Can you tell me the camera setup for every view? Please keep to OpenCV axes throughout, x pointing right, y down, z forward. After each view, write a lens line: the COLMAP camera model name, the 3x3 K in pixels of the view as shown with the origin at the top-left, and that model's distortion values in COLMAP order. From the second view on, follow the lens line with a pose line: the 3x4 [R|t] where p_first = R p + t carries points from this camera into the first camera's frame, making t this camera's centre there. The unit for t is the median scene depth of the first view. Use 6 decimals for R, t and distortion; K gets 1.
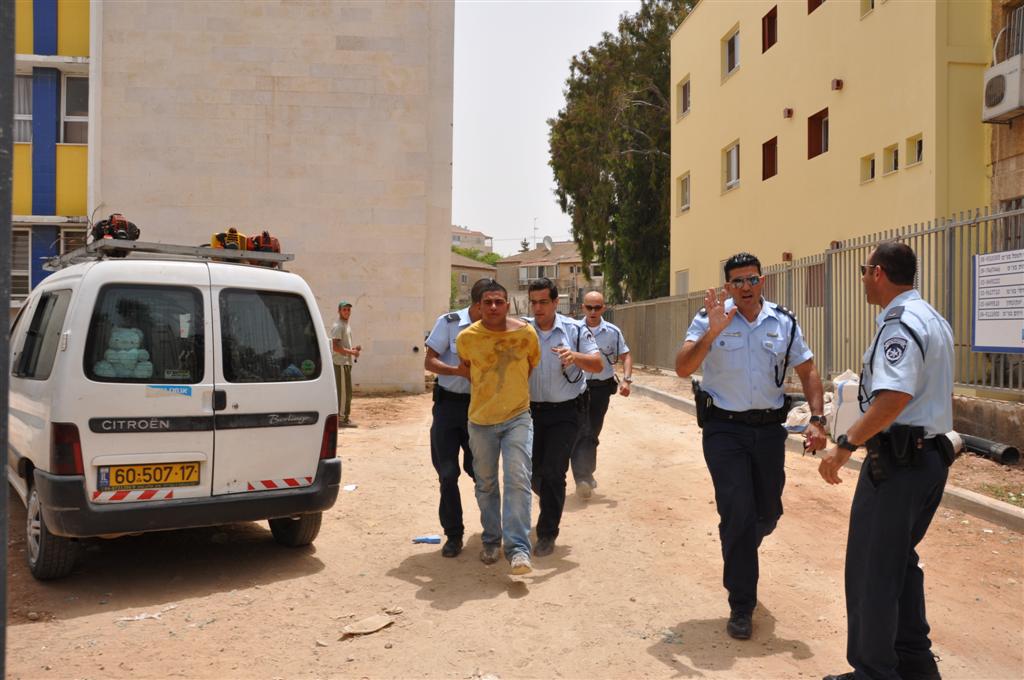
lens RADIAL K [[805.0, 0, 512.0], [0, 805.0, 340.0], [0, 0, 1]] dist [-0.116556, 0.009987]
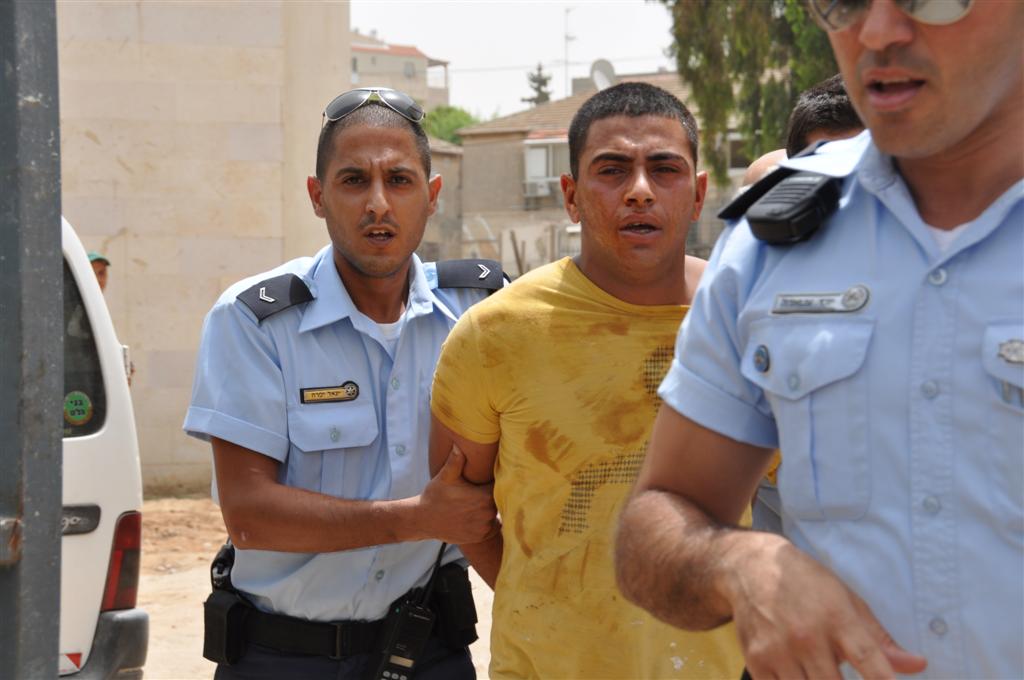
lens RADIAL K [[2472.6, 0, 512.0], [0, 2472.6, 340.0], [0, 0, 1]] dist [0.573647, 0.101451]
pose [[0.999942, -0.008683, 0.006328, -0.004849], [0.008707, 0.999955, -0.003740, 0.000952], [-0.006296, 0.003795, 0.999973, -0.129809]]
